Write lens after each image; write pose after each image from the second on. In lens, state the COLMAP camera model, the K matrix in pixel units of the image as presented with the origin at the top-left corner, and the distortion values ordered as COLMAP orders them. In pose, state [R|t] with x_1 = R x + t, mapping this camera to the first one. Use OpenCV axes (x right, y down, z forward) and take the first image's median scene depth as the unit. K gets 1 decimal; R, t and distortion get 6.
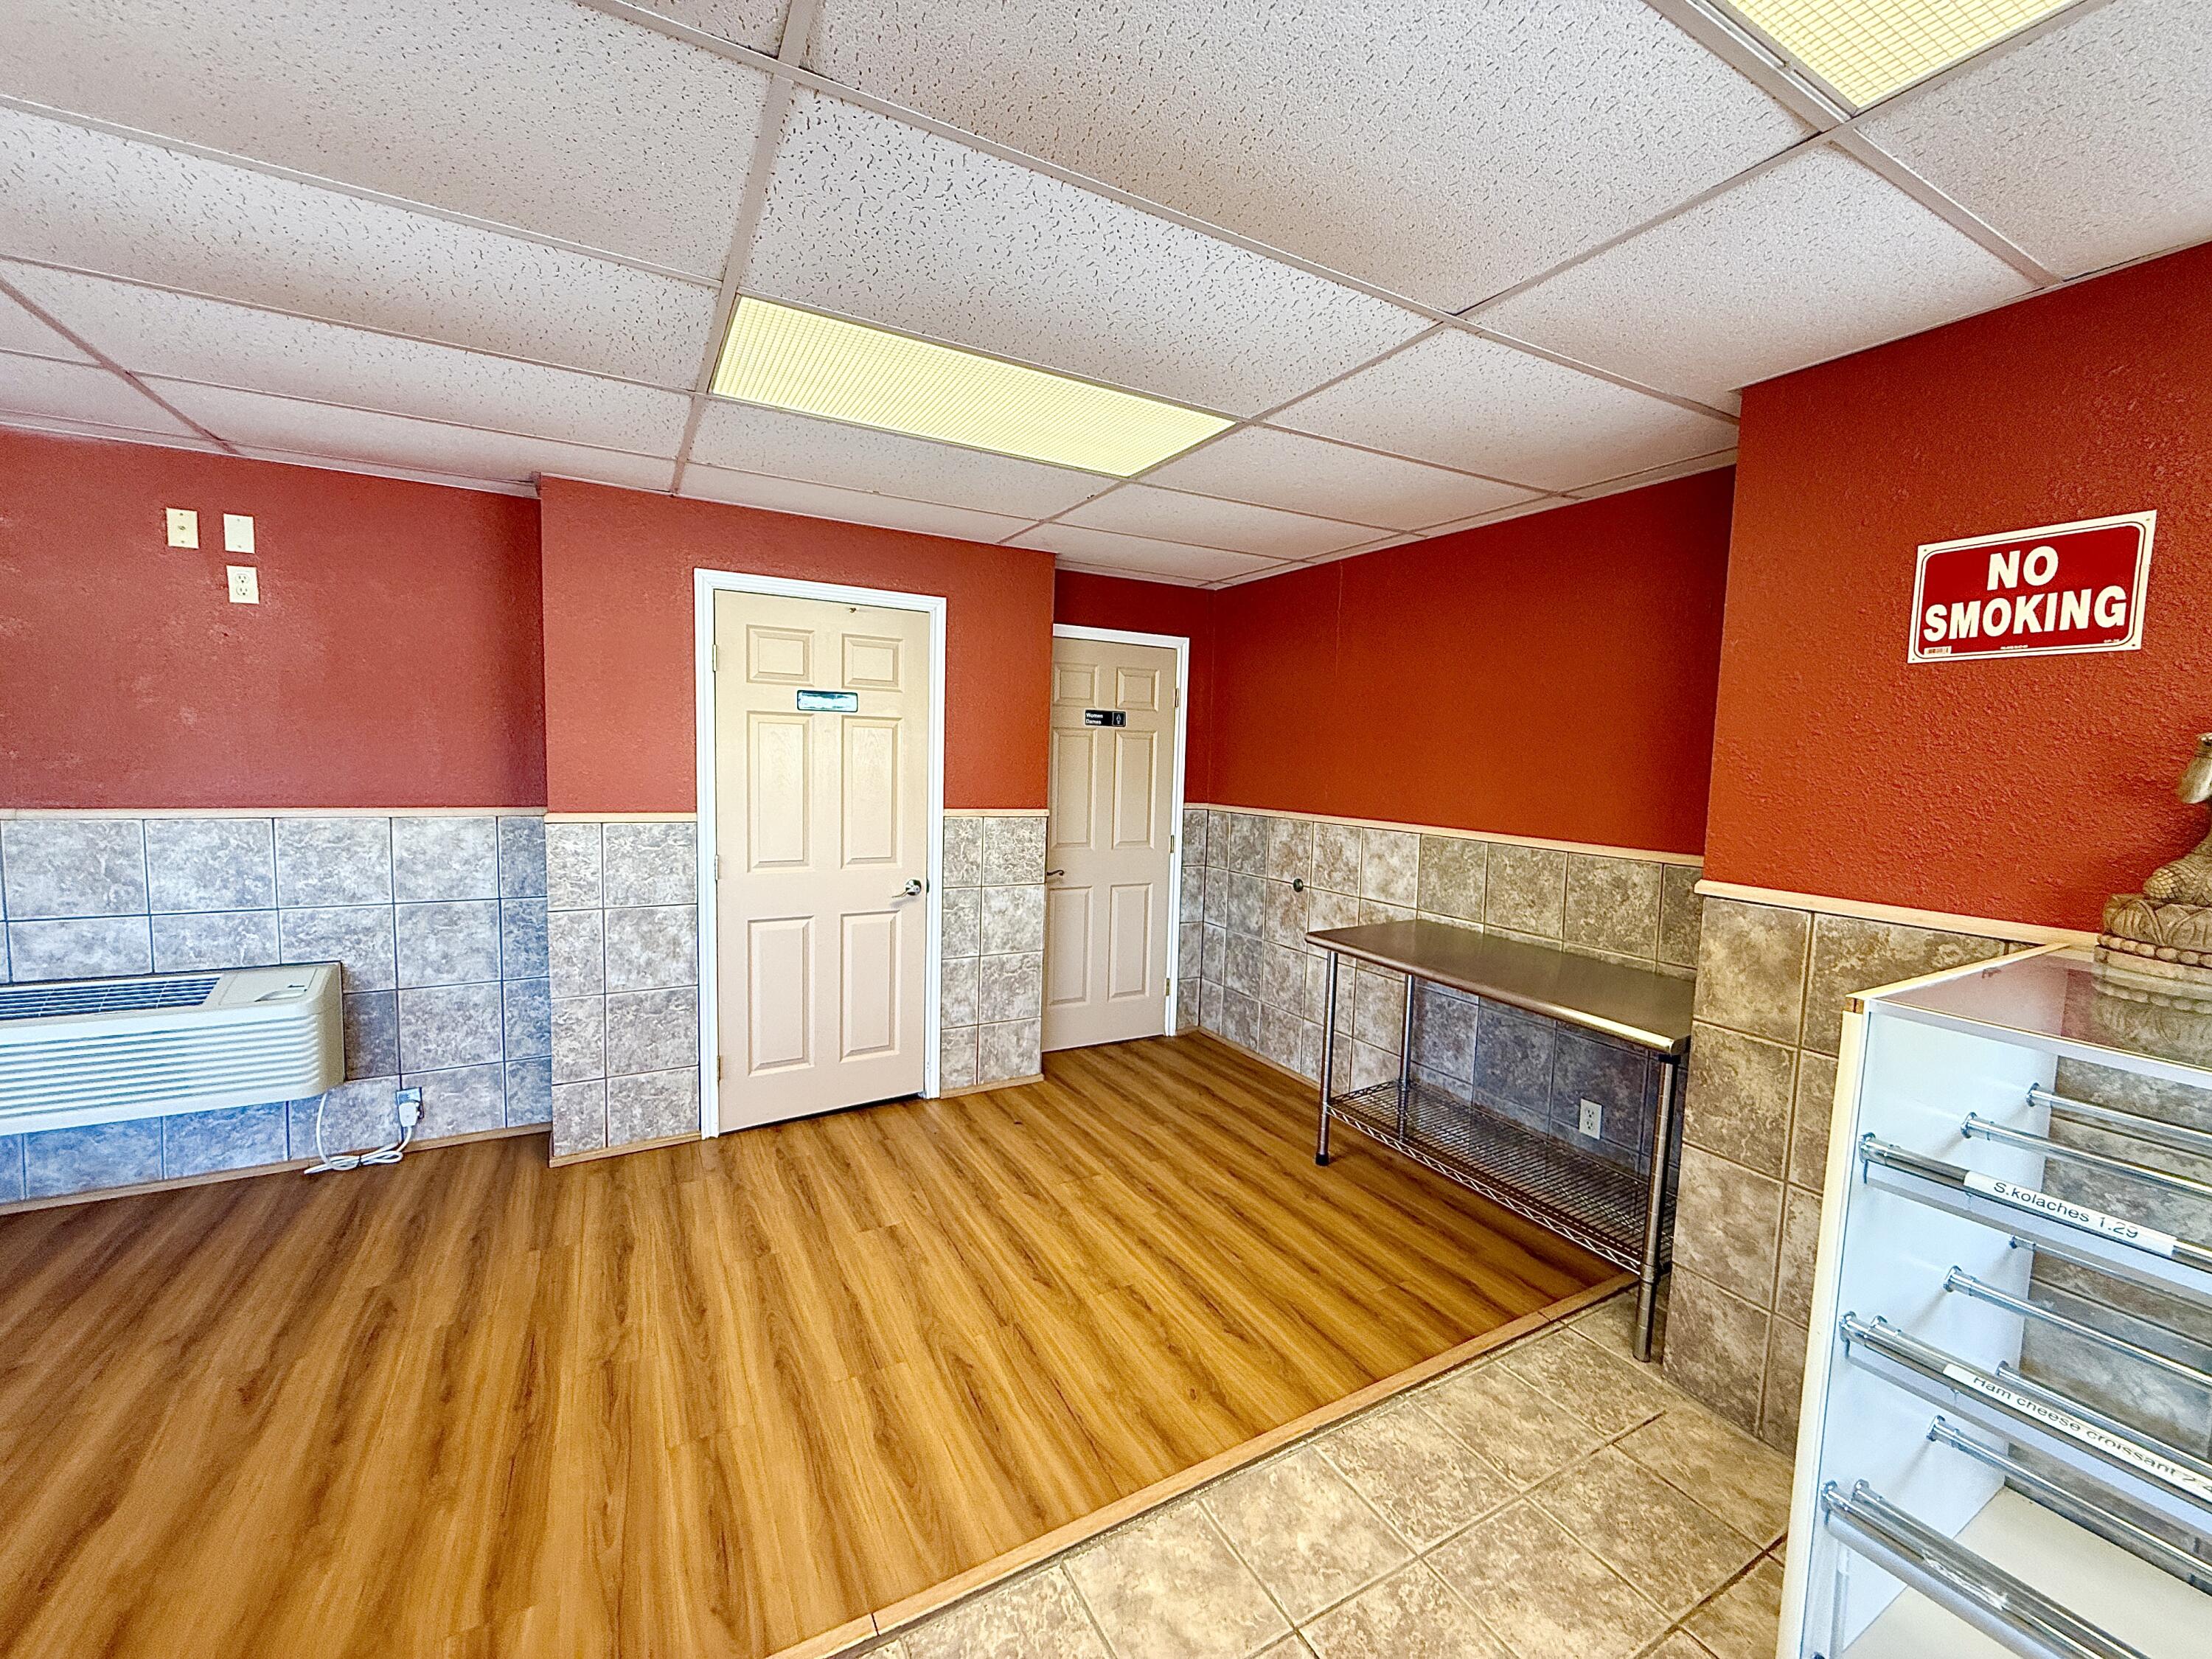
lens RADIAL K [[880.6, 0, 1098.2], [0, 880.6, 816.0], [0, 0, 1]] dist [0.002285, 0.000178]
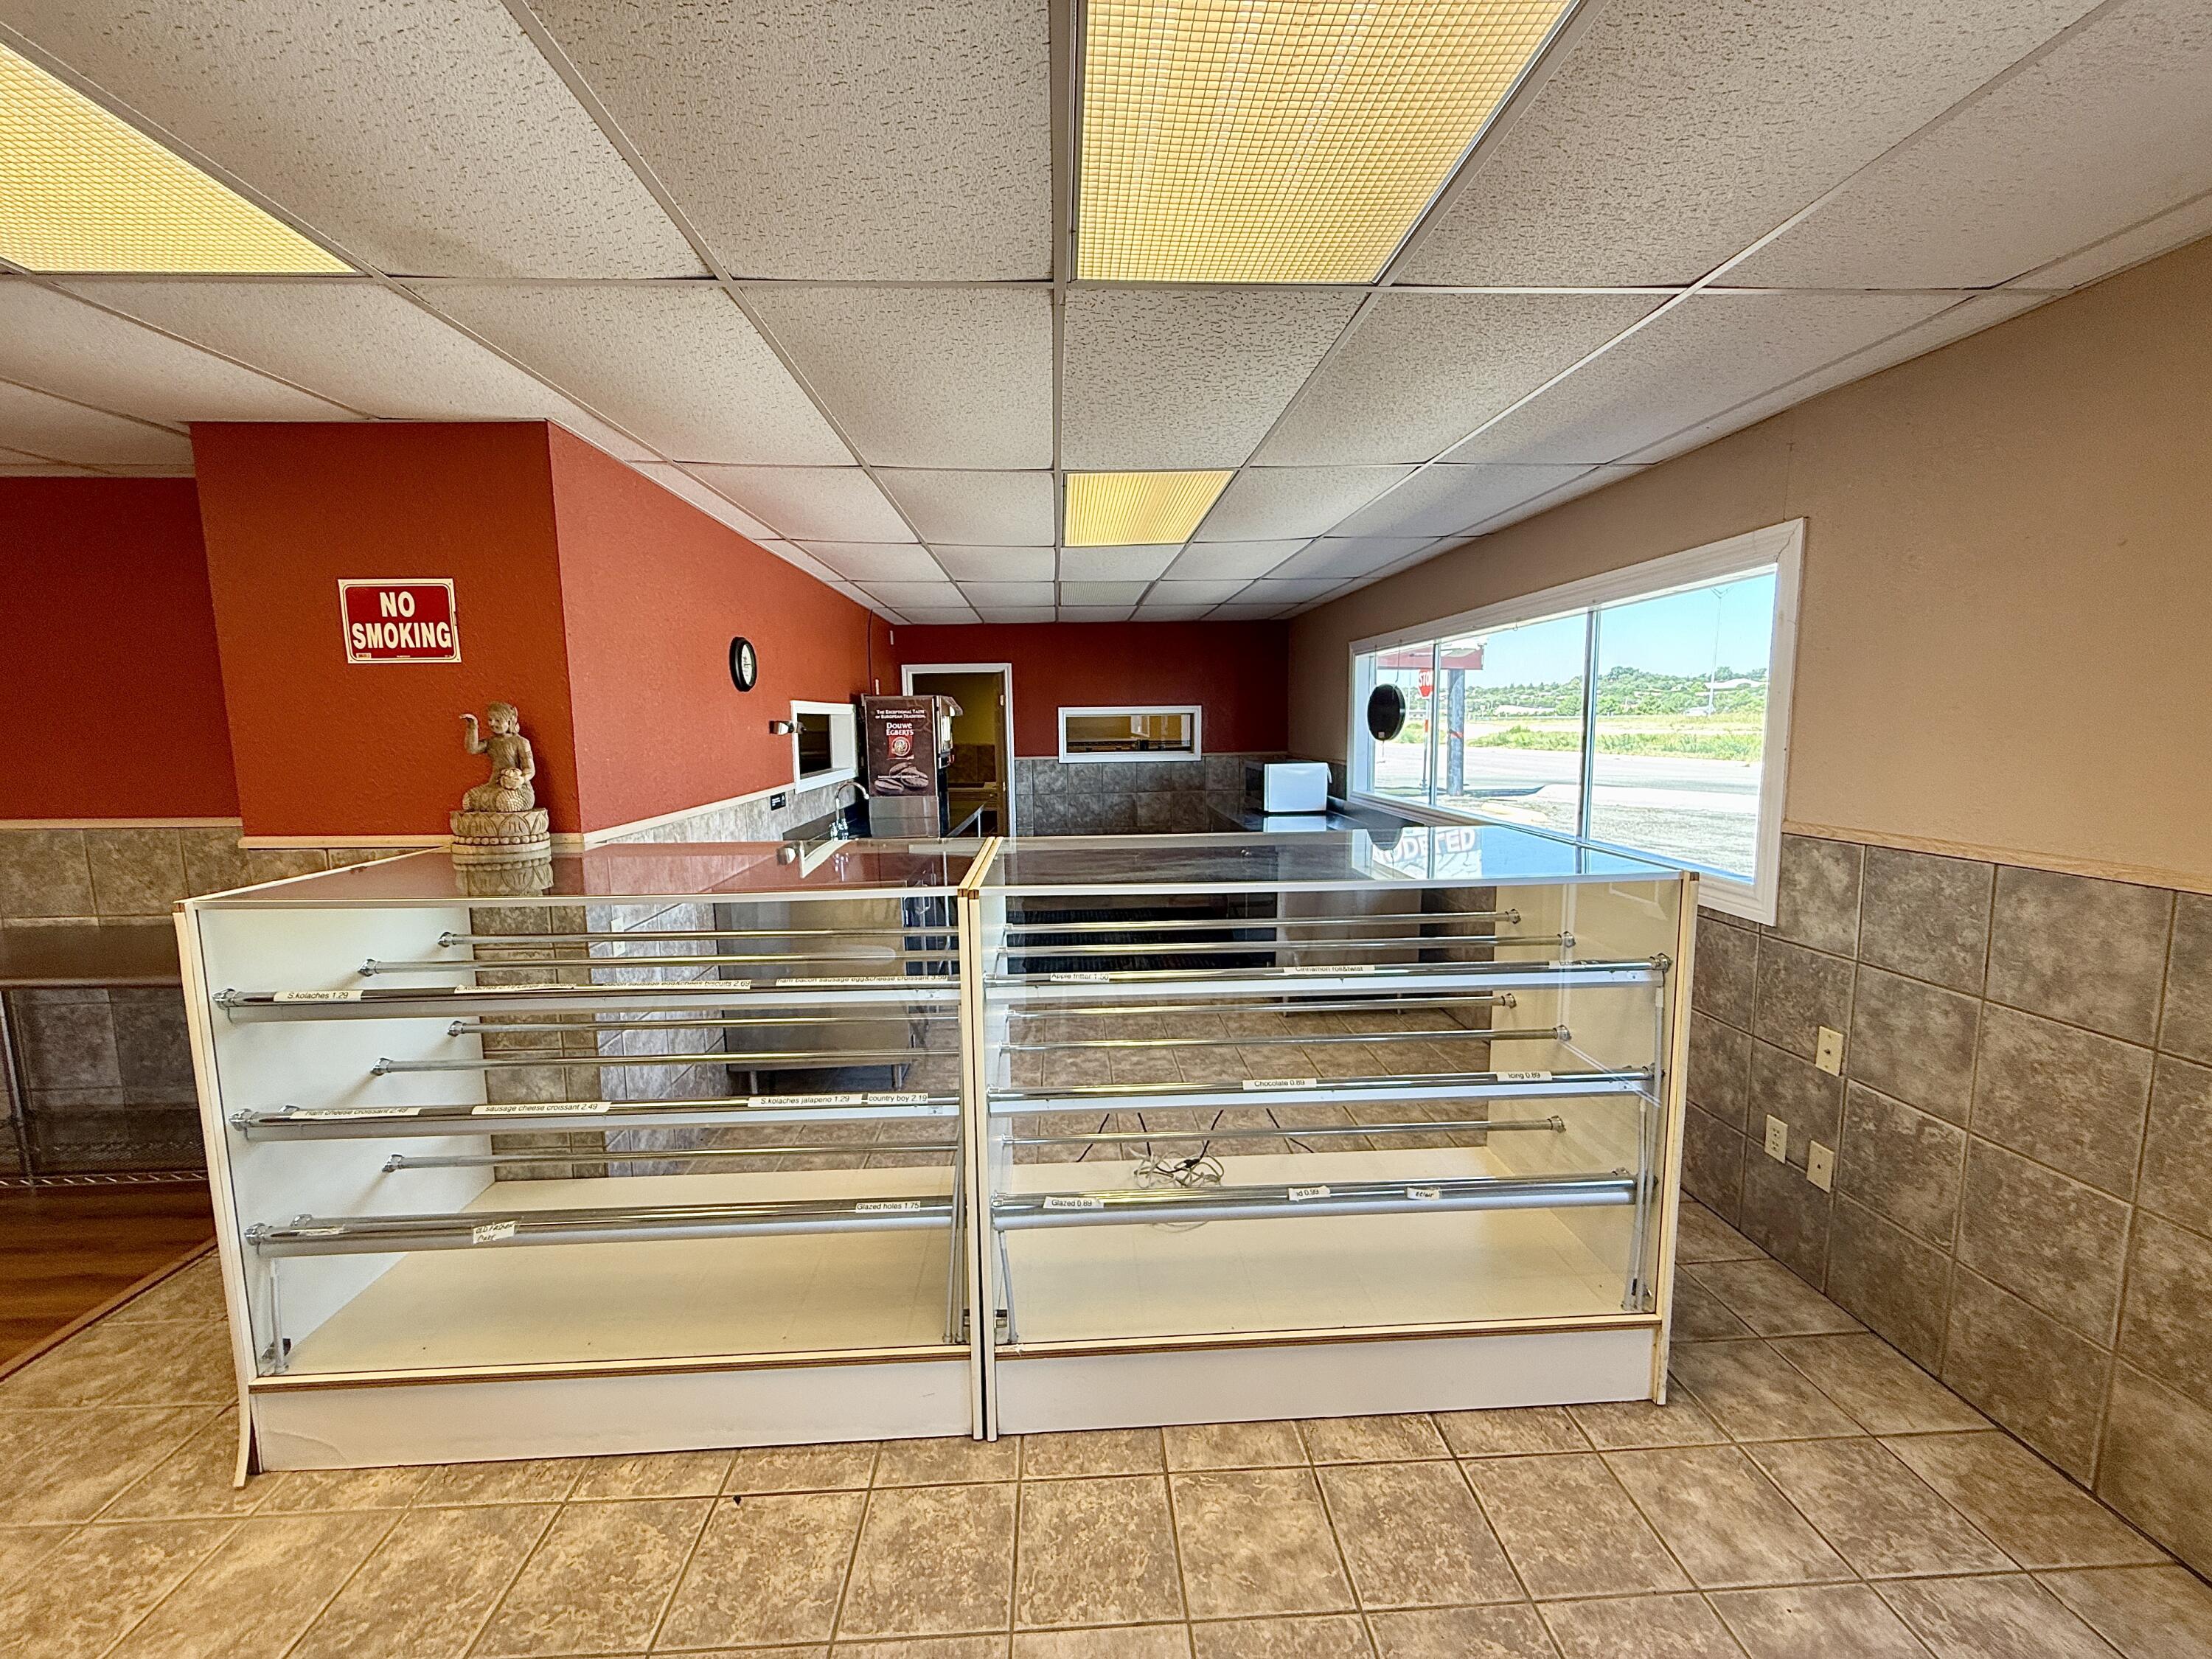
lens RADIAL K [[880.6, 0, 1096.2], [0, 880.6, 824.5], [0, 0, 1]] dist [0.002285, 0.000178]
pose [[0.443395, -0.134858, 0.886123, 0.108950], [0.088240, 0.990382, 0.106572, 0.023796], [-0.891972, 0.030939, 0.451030, -0.449835]]
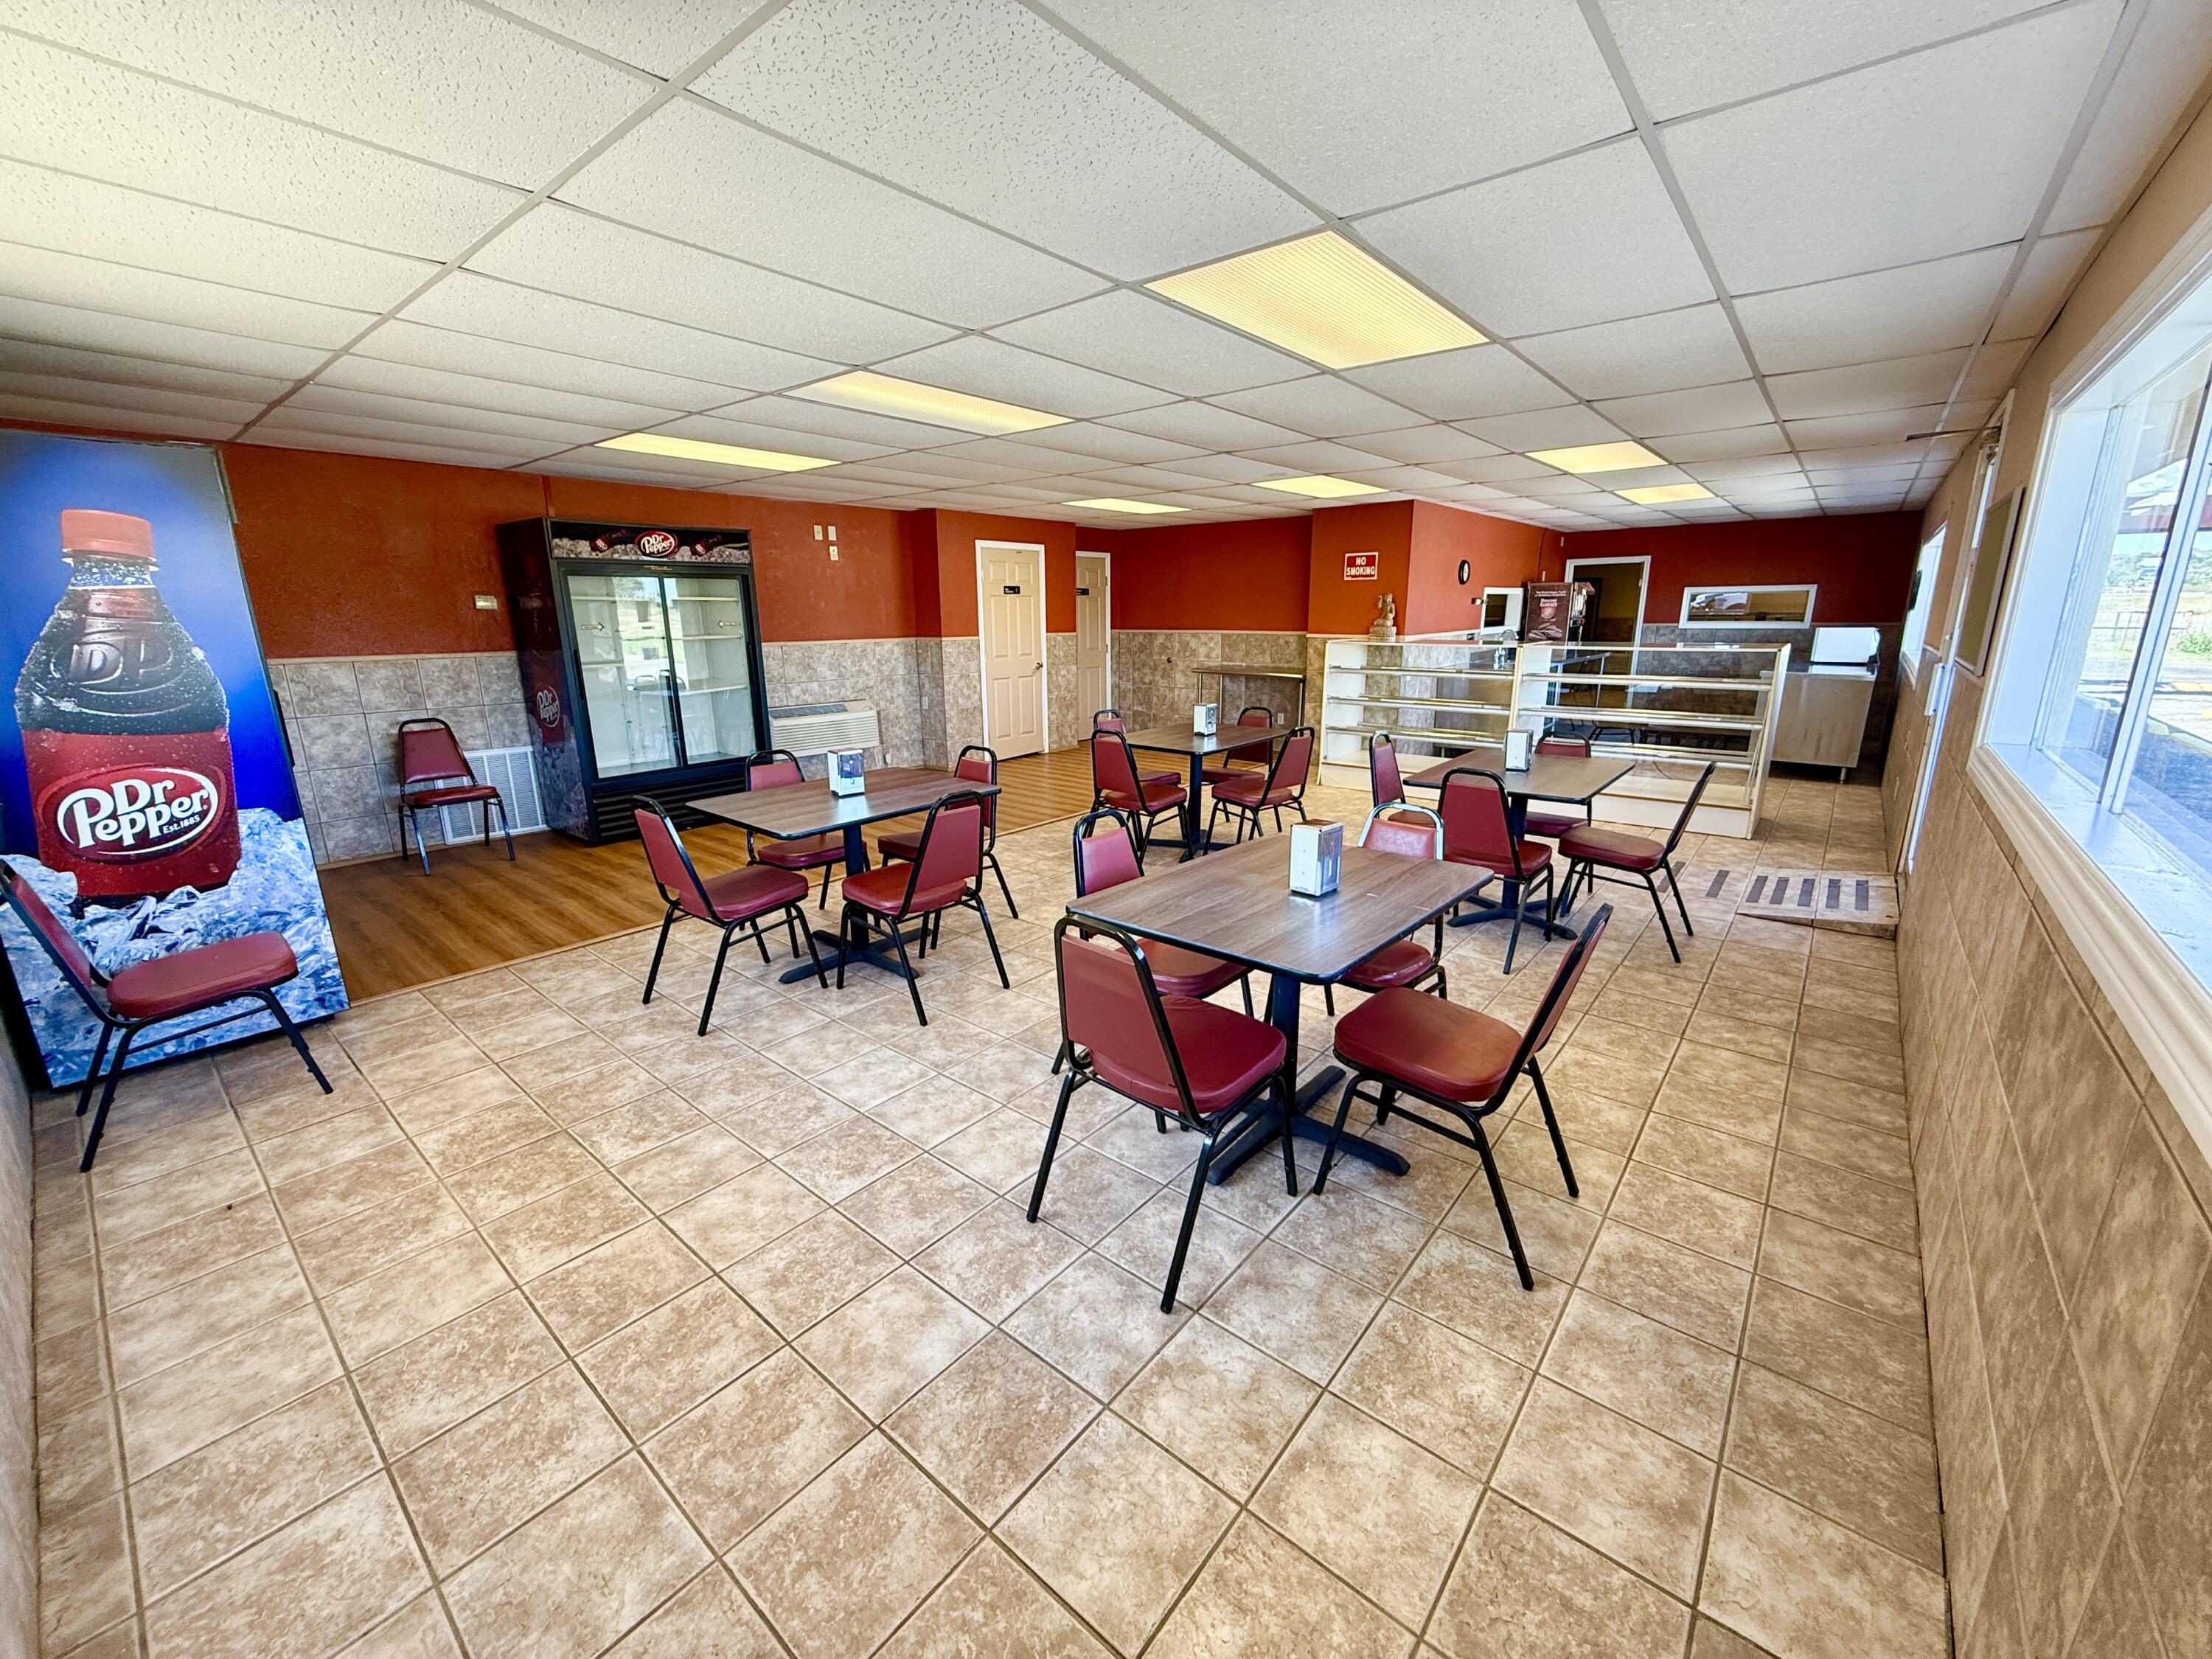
lens RADIAL K [[880.6, 0, 1106.5], [0, 880.6, 813.6], [0, 0, 1]] dist [0.002285, 0.000178]
pose [[0.930155, -0.117327, 0.347917, -1.285635], [0.060304, 0.983520, 0.170447, 0.108292], [-0.362182, -0.137561, 0.921901, -1.921273]]
